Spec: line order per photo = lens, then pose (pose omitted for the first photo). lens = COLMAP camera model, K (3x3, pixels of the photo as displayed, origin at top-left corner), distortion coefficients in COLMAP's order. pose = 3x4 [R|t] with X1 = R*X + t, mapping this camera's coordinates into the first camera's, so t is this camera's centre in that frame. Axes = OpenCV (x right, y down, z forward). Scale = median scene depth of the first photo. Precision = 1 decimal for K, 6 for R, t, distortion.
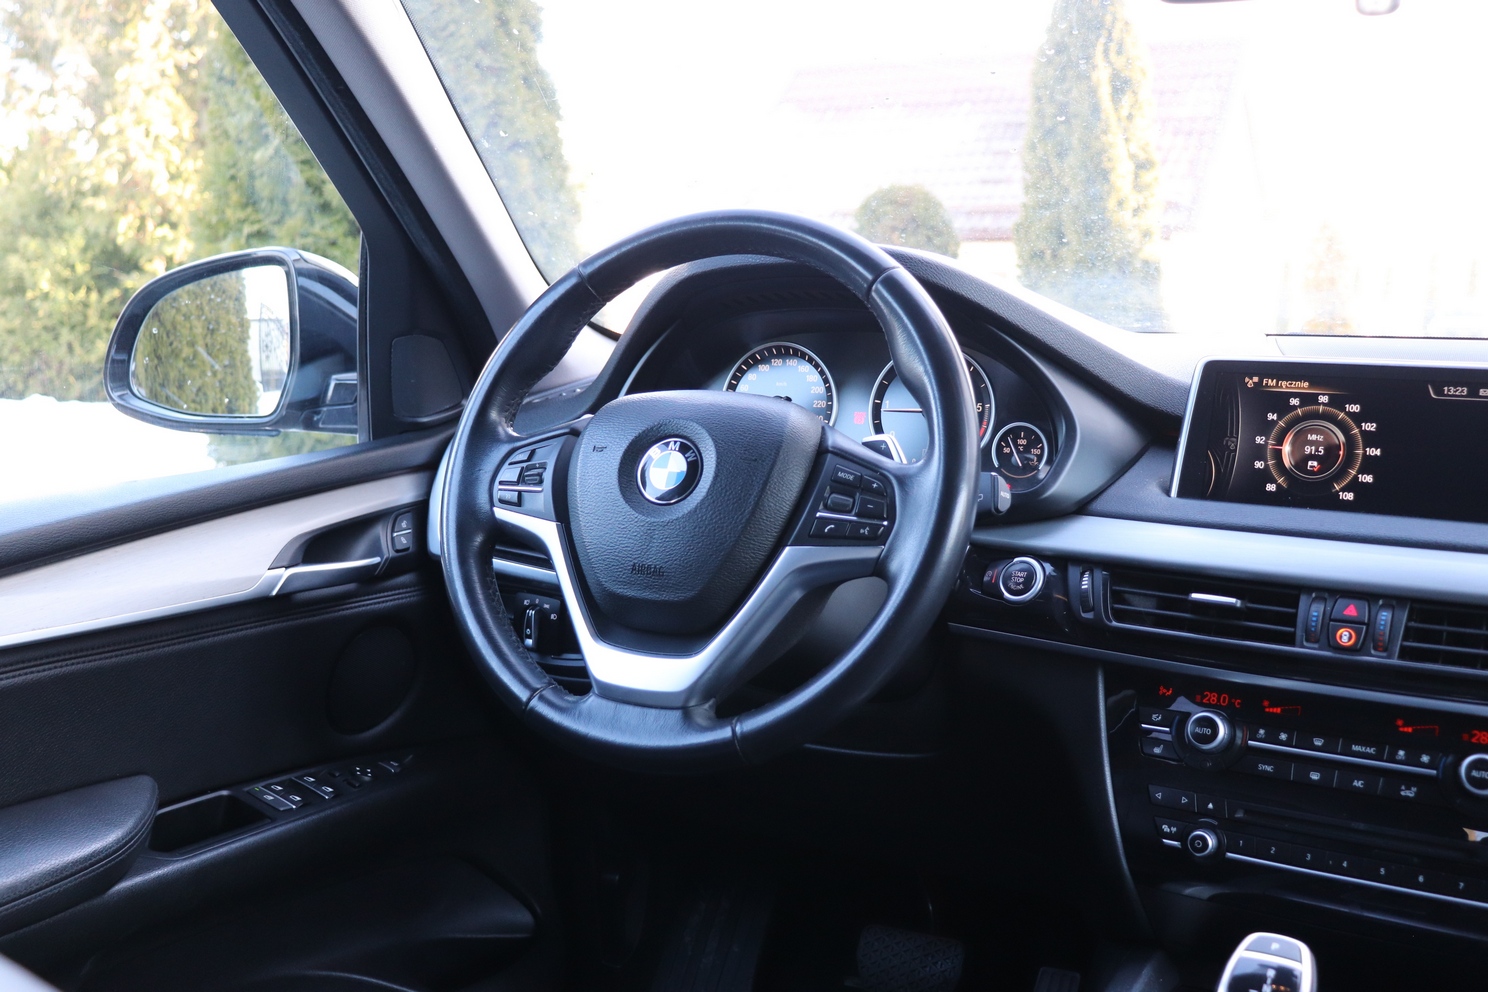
lens RADIAL K [[1584.3, 0, 745.4], [0, 1584.3, 498.5], [0, 0, 1]] dist [-0.036036, 0.000000]
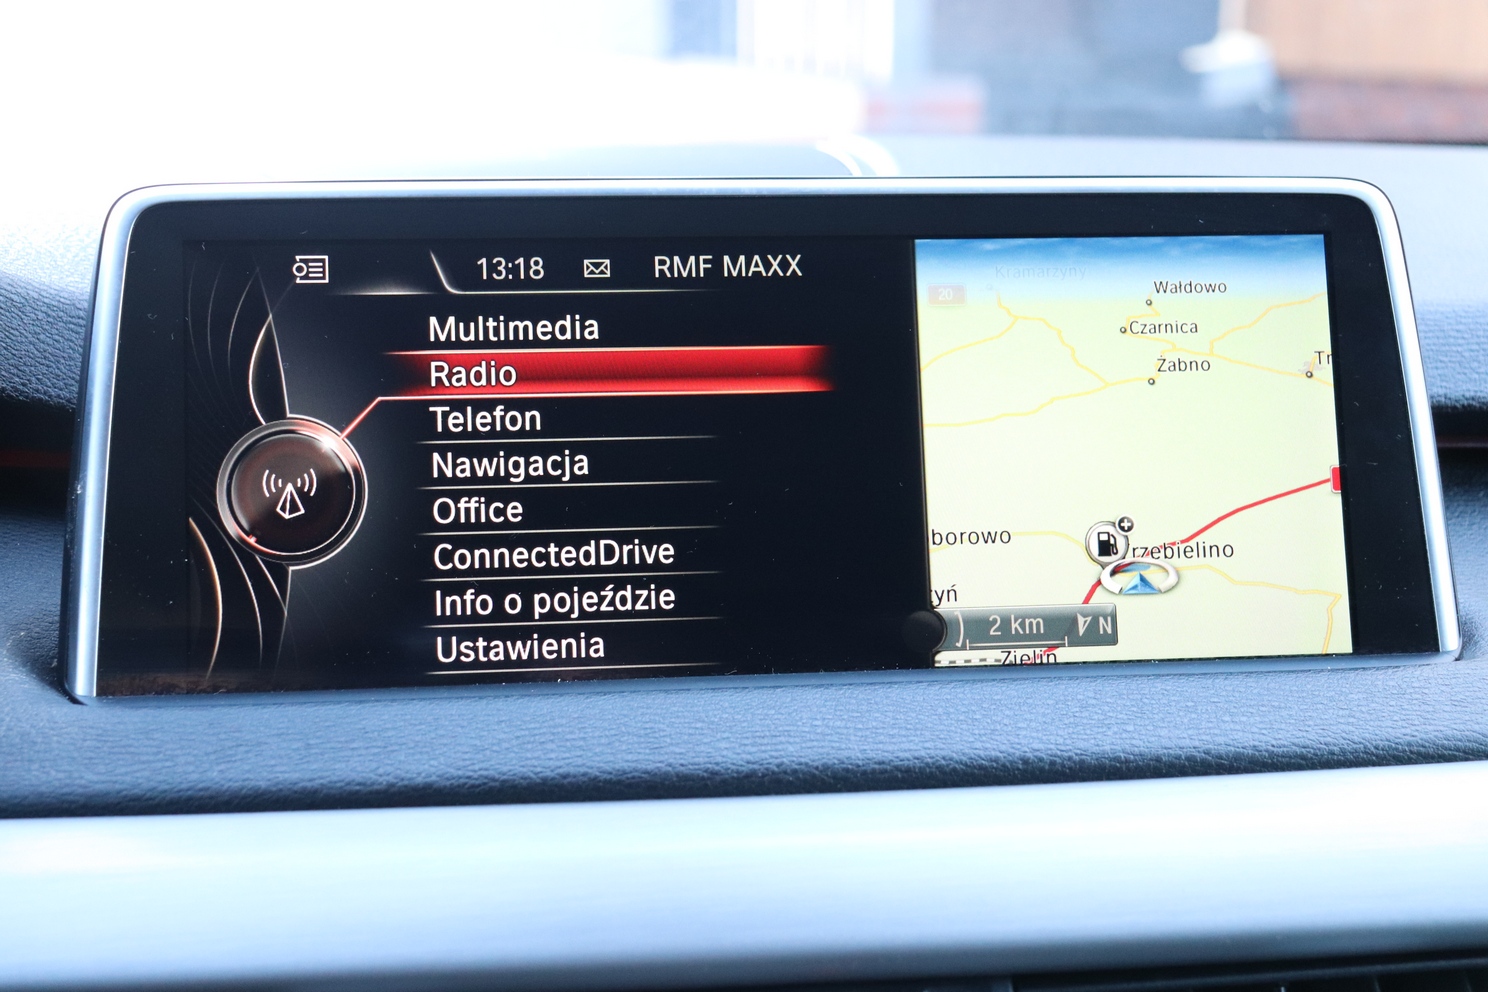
lens RADIAL K [[2345.1, 0, 735.2], [0, 2345.1, 492.9], [0, 0, 1]] dist [0.057607, 0.000000]
pose [[0.772326, -0.111090, 0.625436, 0.107793], [0.099441, 0.993594, 0.053687, -0.050188], [-0.627394, 0.020731, 0.778426, 0.633098]]
